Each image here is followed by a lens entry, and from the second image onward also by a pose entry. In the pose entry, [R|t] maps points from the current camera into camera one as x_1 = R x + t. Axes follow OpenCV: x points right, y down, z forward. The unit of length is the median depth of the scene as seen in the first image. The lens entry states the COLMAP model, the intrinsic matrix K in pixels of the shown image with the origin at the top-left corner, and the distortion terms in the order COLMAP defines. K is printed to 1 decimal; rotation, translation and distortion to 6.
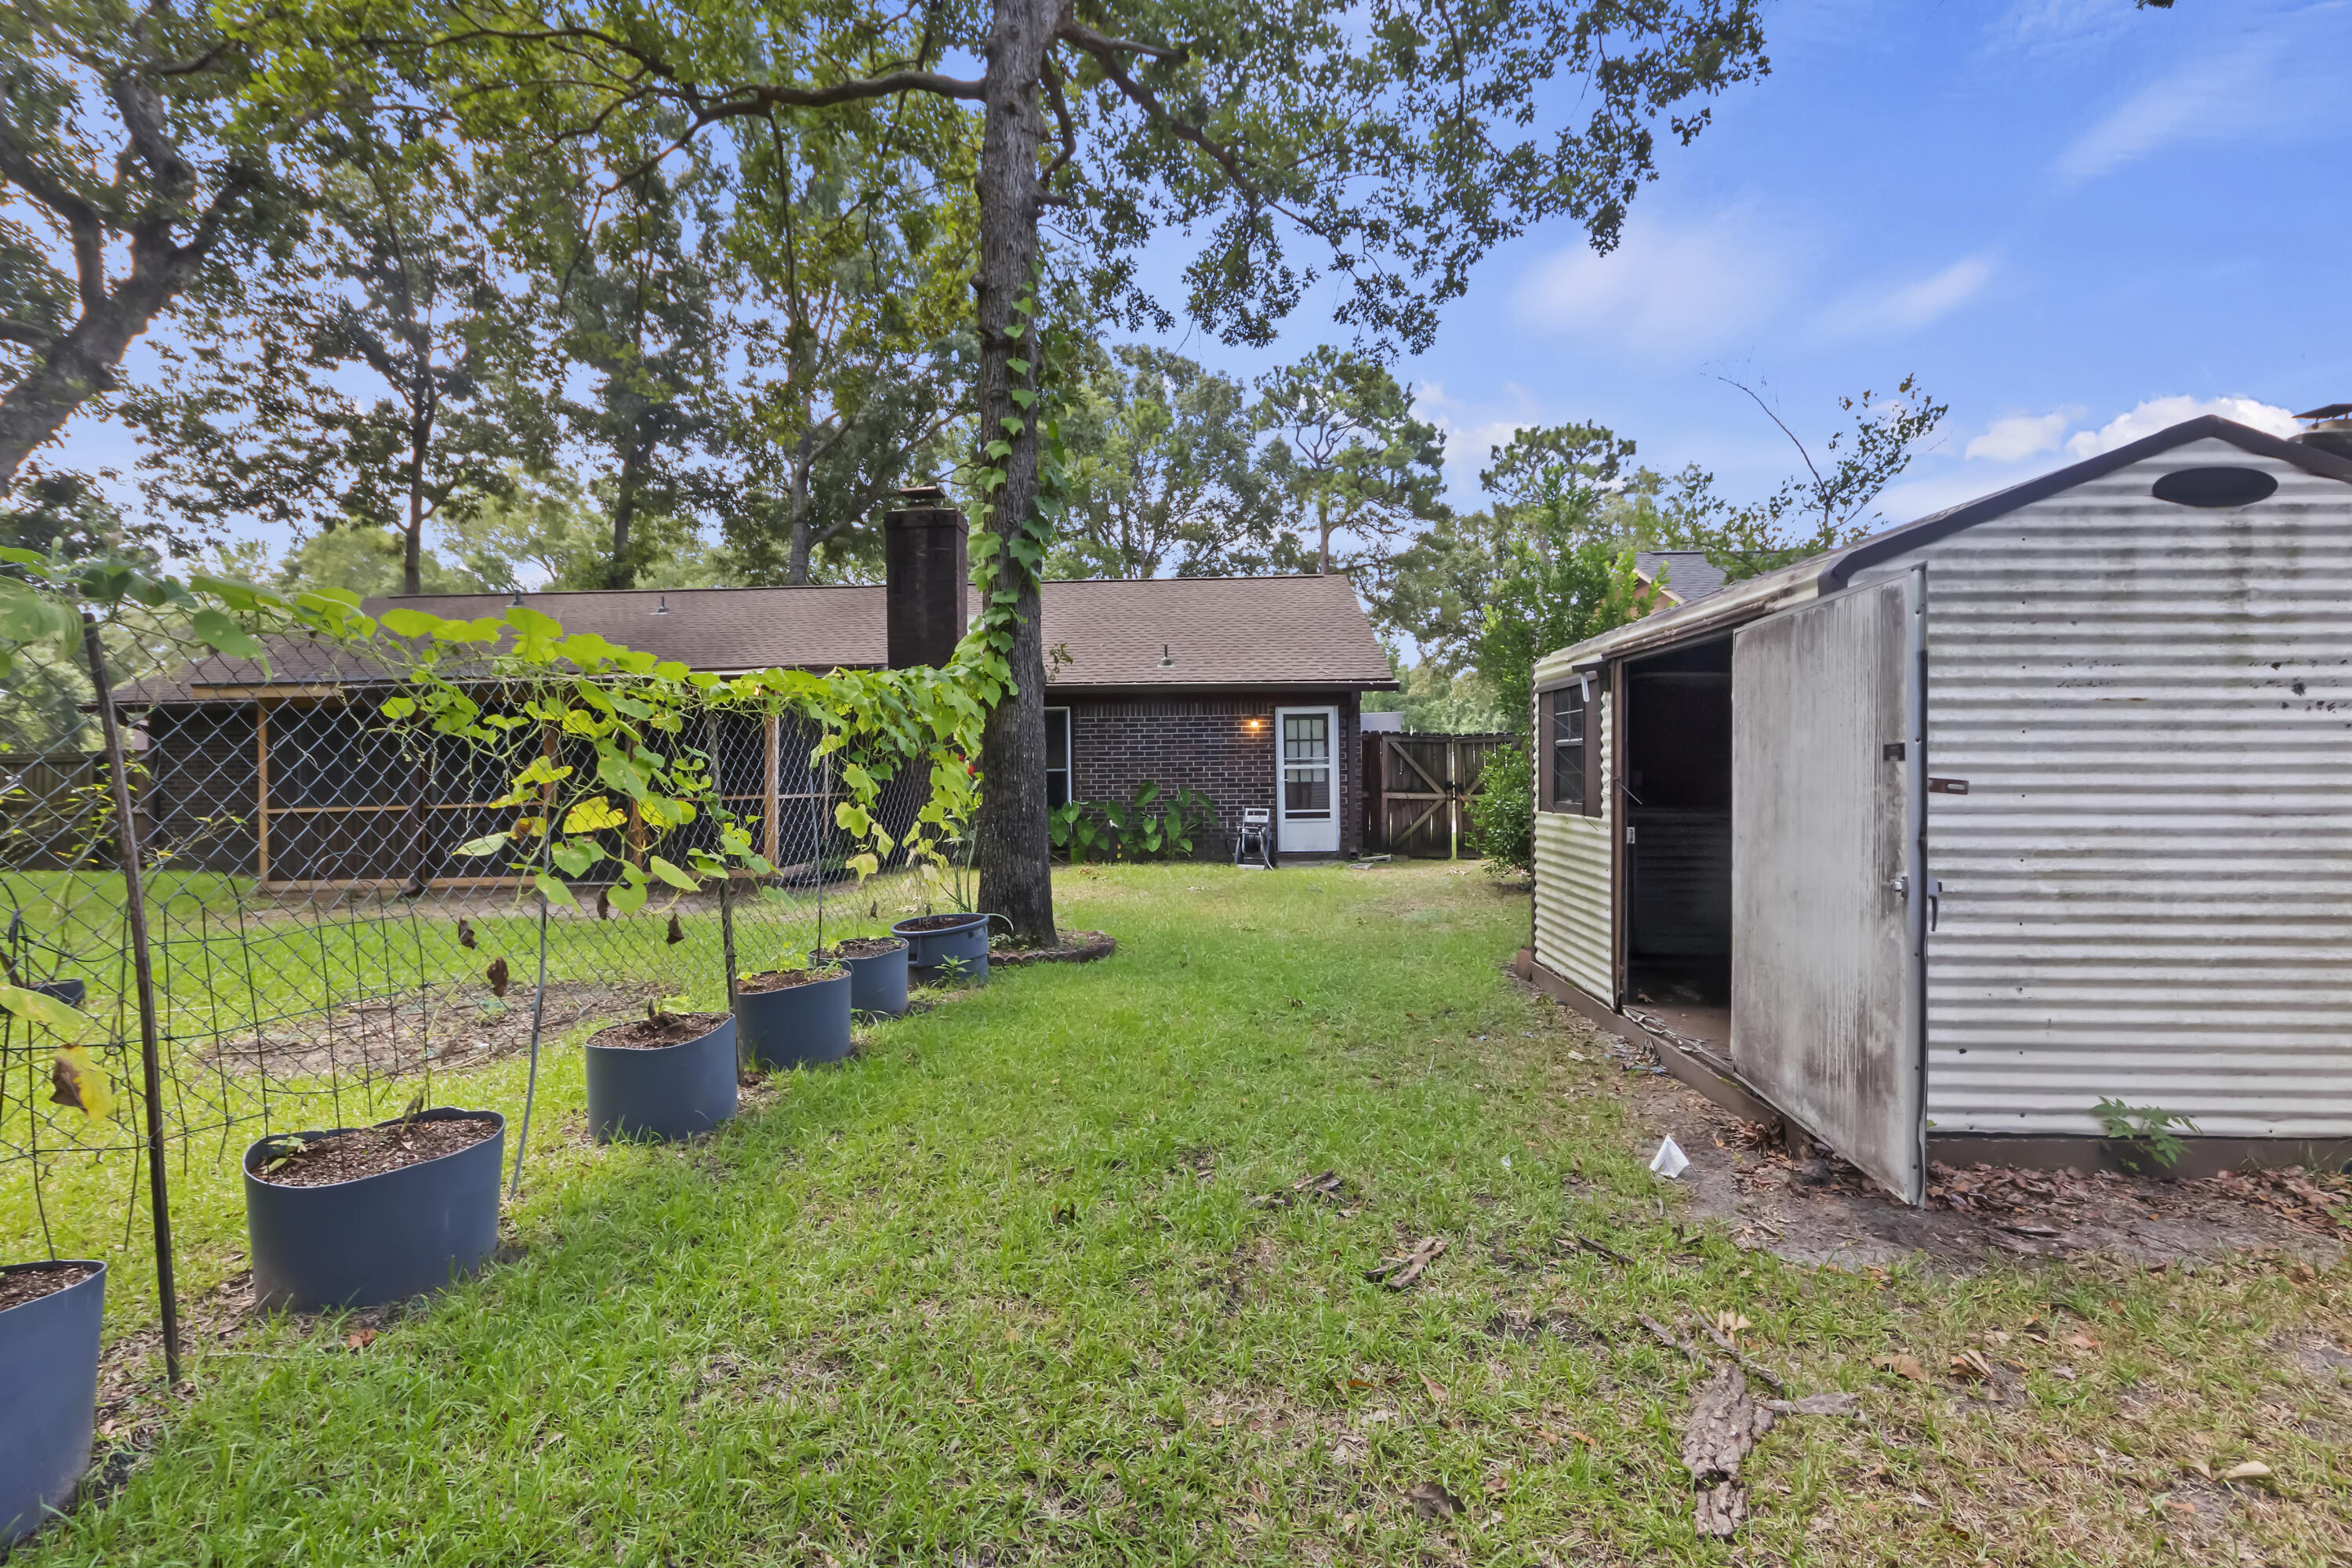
lens RADIAL K [[980.6, 0, 1191.7], [0, 980.6, 785.6], [0, 0, 1]] dist [-0.014759, -0.000026]
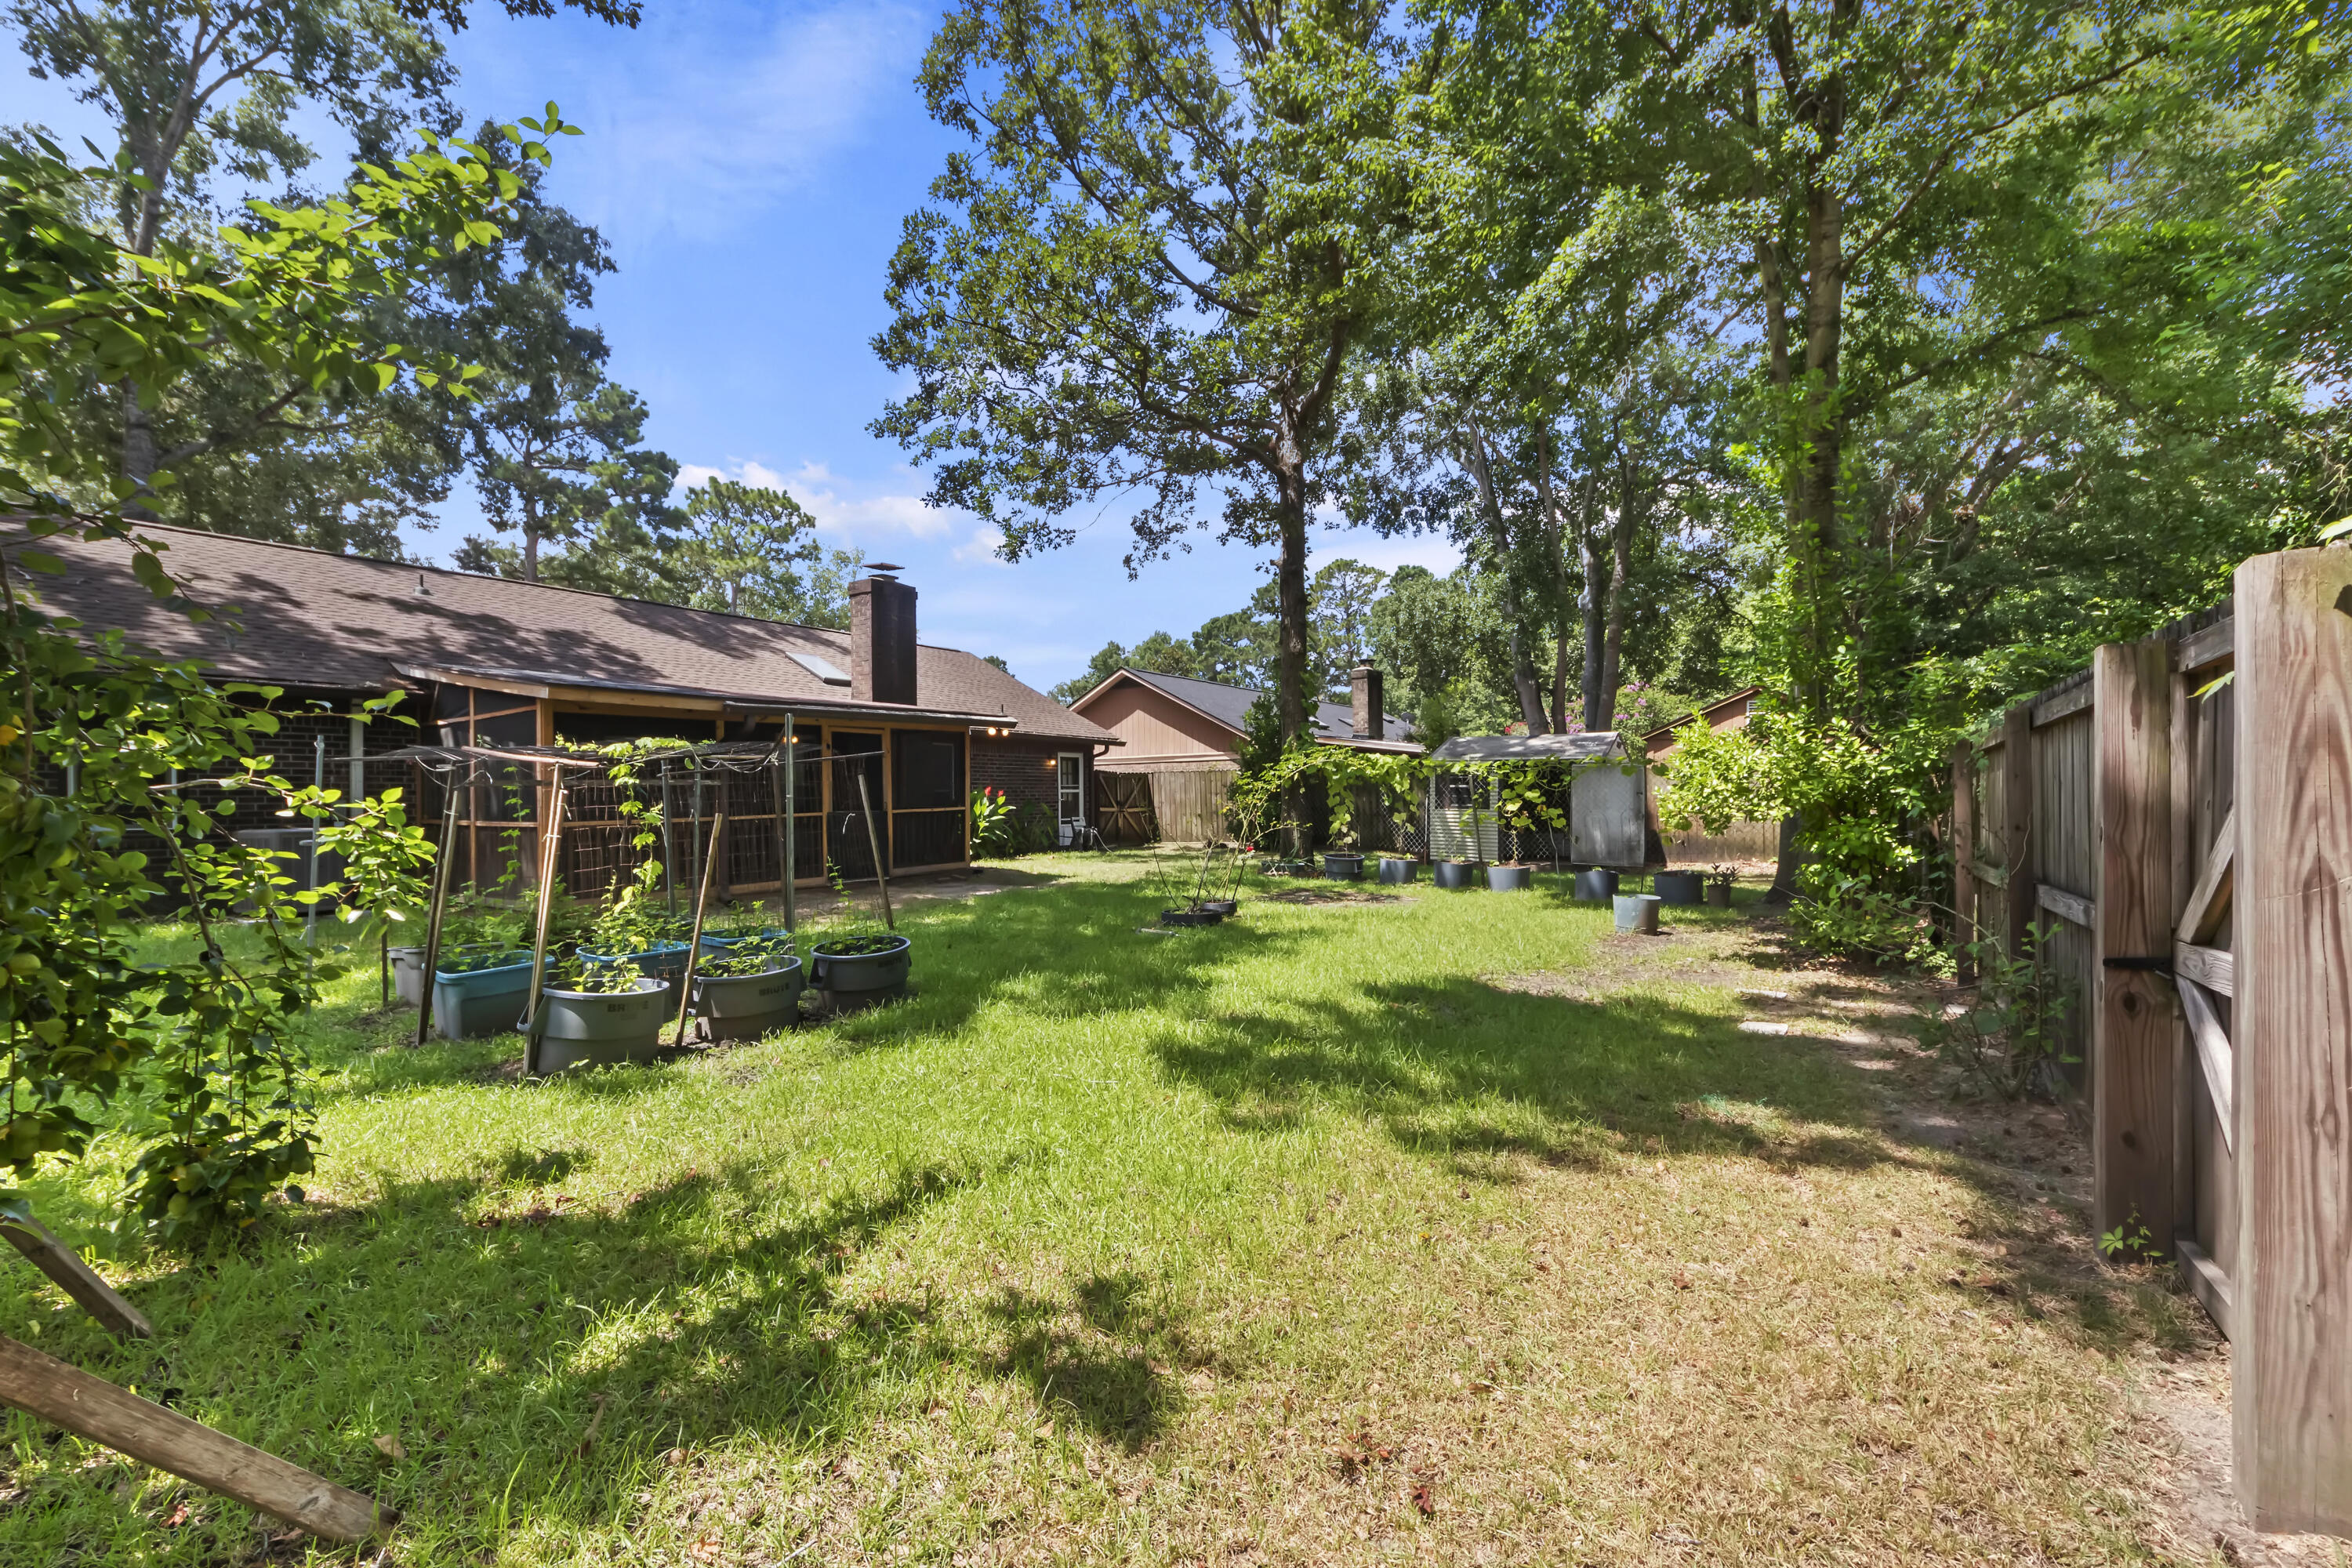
lens RADIAL K [[981.7, 0, 1176.0], [0, 981.7, 784.0], [0, 0, 1]] dist [-0.000451, -0.000102]
pose [[0.534343, 0.019603, 0.845040, -1.104915], [0.006334, 0.999610, -0.027195, 0.013330], [-0.845244, 0.019884, 0.534011, 0.015463]]
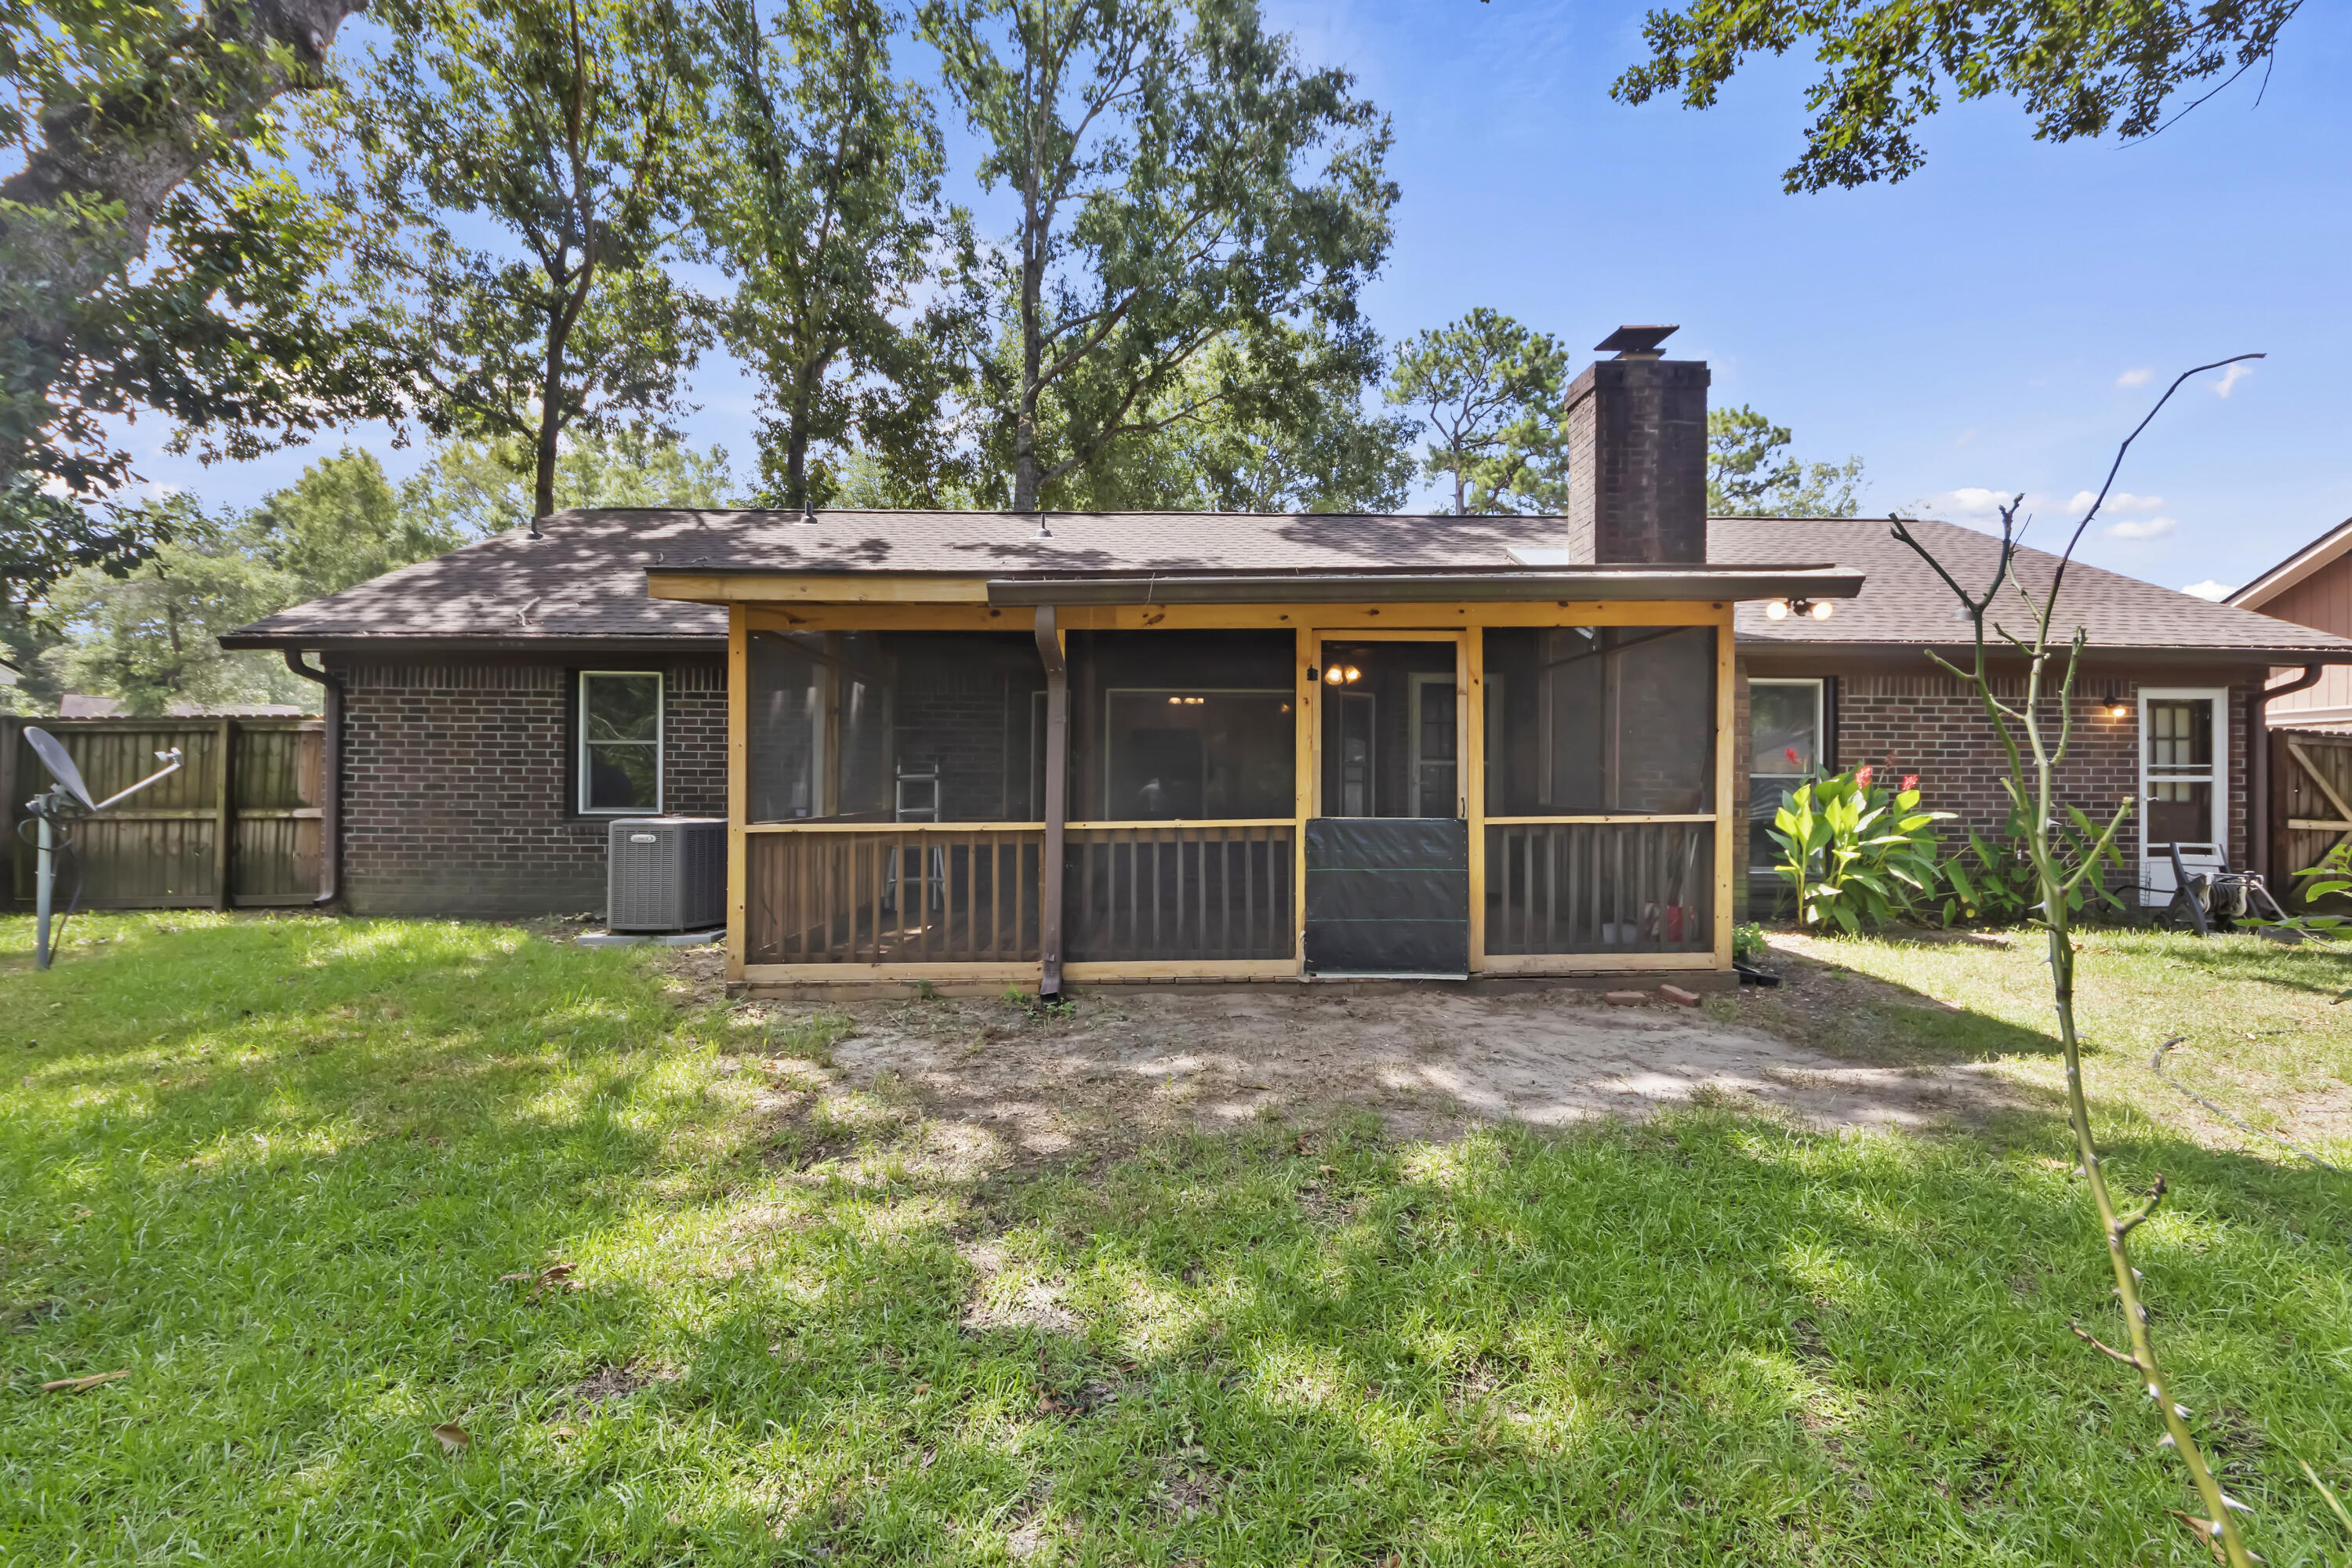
lens RADIAL K [[981.7, 0, 1176.0], [0, 981.7, 784.0], [0, 0, 1]] dist [-0.000451, -0.000102]
pose [[0.998807, 0.018238, 0.045297, -0.581411], [-0.017876, 0.999805, -0.008384, 0.002116], [-0.045441, 0.007564, 0.998938, 0.362245]]
